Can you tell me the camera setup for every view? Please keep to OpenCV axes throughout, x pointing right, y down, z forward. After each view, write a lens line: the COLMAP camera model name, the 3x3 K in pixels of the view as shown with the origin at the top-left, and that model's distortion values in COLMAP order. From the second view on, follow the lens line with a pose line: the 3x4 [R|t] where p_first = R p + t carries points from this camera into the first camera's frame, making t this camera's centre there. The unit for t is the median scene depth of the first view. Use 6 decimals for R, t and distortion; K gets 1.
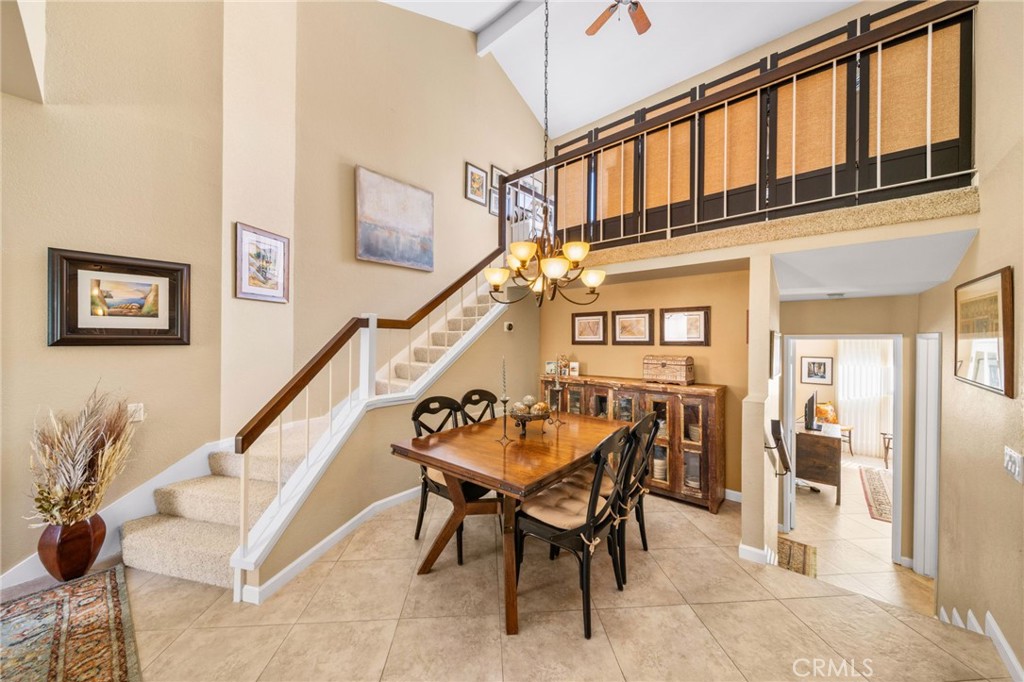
lens RADIAL K [[360.6, 0, 513.2], [0, 360.6, 340.2], [0, 0, 1]] dist [-0.001874, -0.000643]
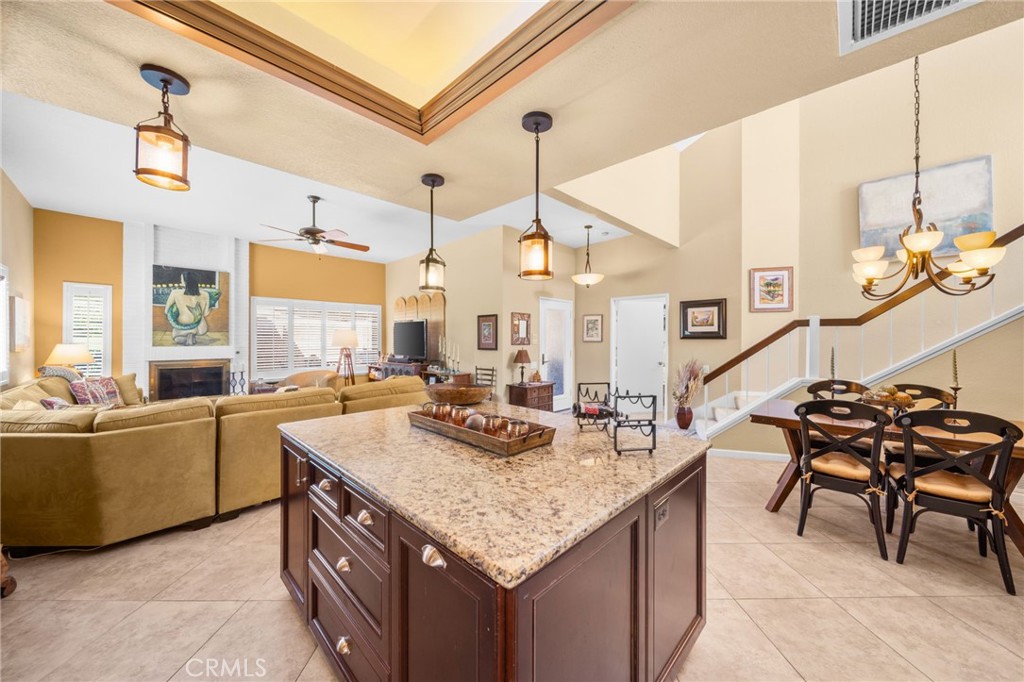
lens RADIAL K [[358.1, 0, 511.6], [0, 358.1, 338.1], [0, 0, 1]] dist [0.000074, -0.001331]
pose [[-0.064172, -0.006283, -0.997919, 0.994081], [-0.004036, 0.999974, -0.006037, 0.021673], [0.997931, 0.003640, -0.064196, -0.043662]]
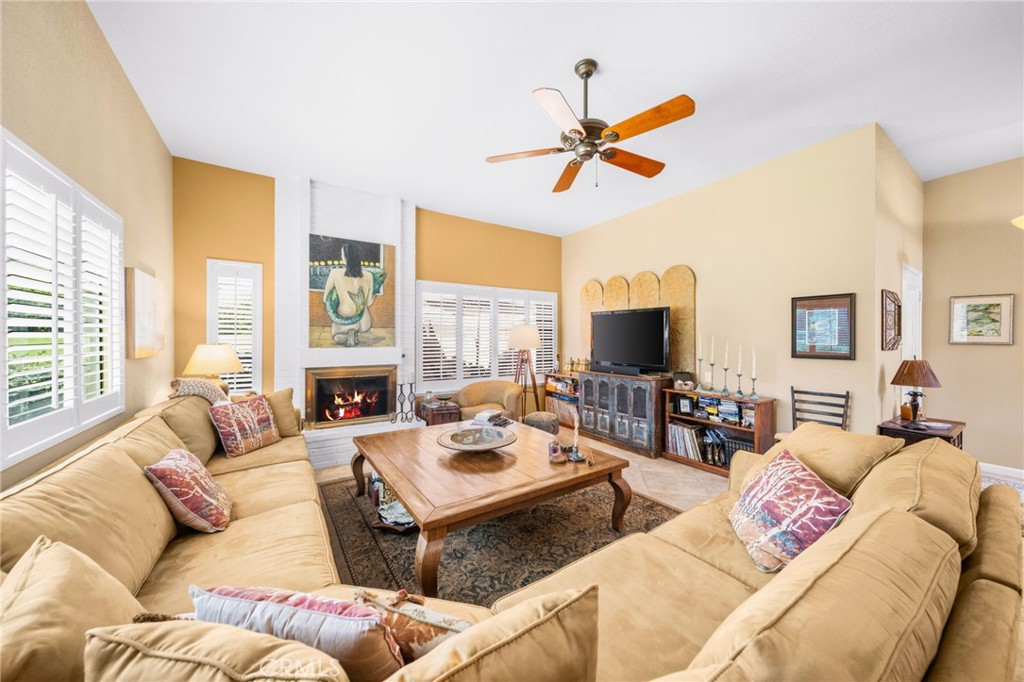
lens RADIAL K [[352.3, 0, 511.4], [0, 352.3, 339.1], [0, 0, 1]] dist [0.000889, 0.000012]
pose [[-0.277632, 0.001155, -0.960687, 0.343035], [-0.007678, 0.999965, 0.003421, 0.018459], [0.960657, 0.008325, -0.277614, -0.896345]]
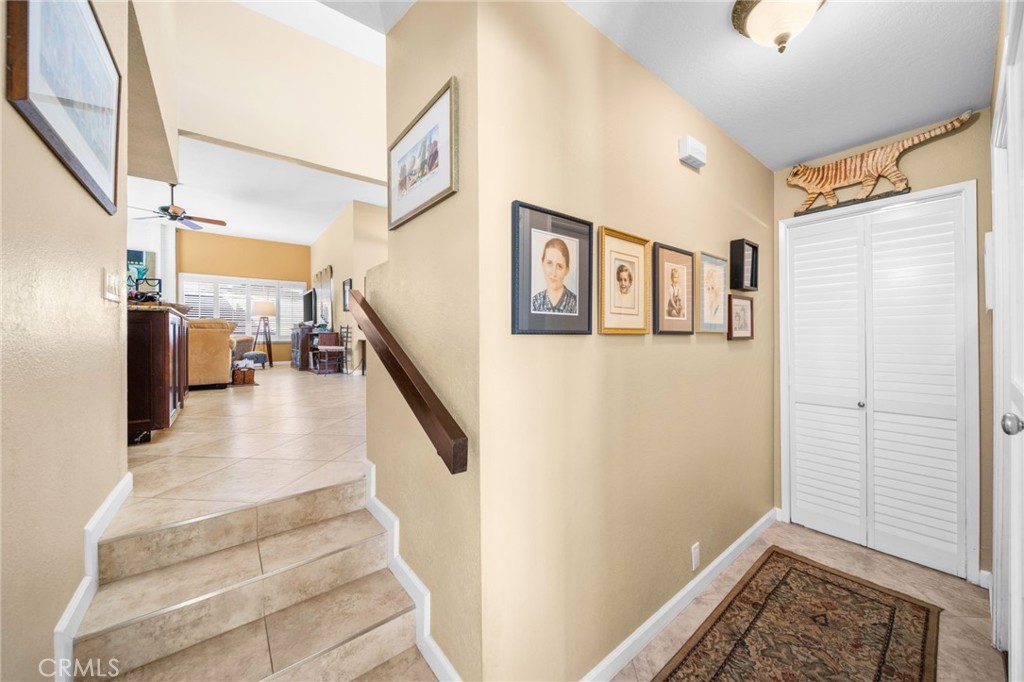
lens RADIAL K [[358.1, 0, 511.6], [0, 358.1, 338.1], [0, 0, 1]] dist [0.000074, -0.001331]
pose [[-0.183838, 0.000615, -0.982956, 1.068534], [0.004392, 0.999990, -0.000196, 0.249303], [0.982947, -0.004353, -0.183839, 1.107163]]
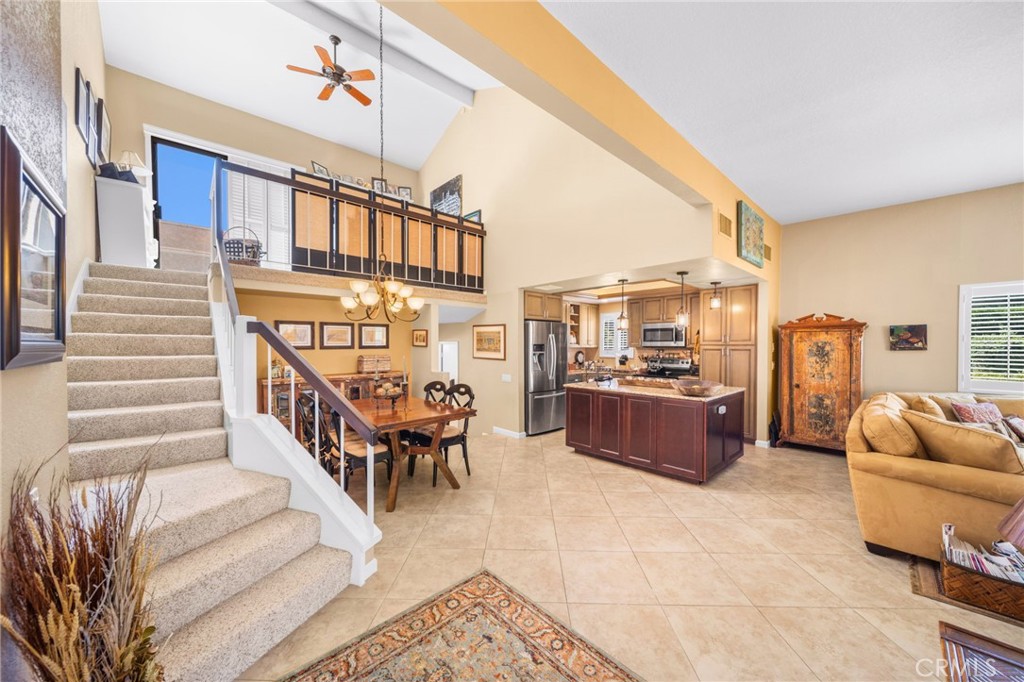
lens RADIAL K [[362.9, 0, 515.3], [0, 362.9, 352.0], [0, 0, 1]] dist [-0.000132, -0.000082]
pose [[0.103957, -0.024727, 0.994274, -1.169583], [0.002687, 0.999694, 0.024581, -0.007764], [-0.994578, 0.000116, 0.103992, 0.270342]]
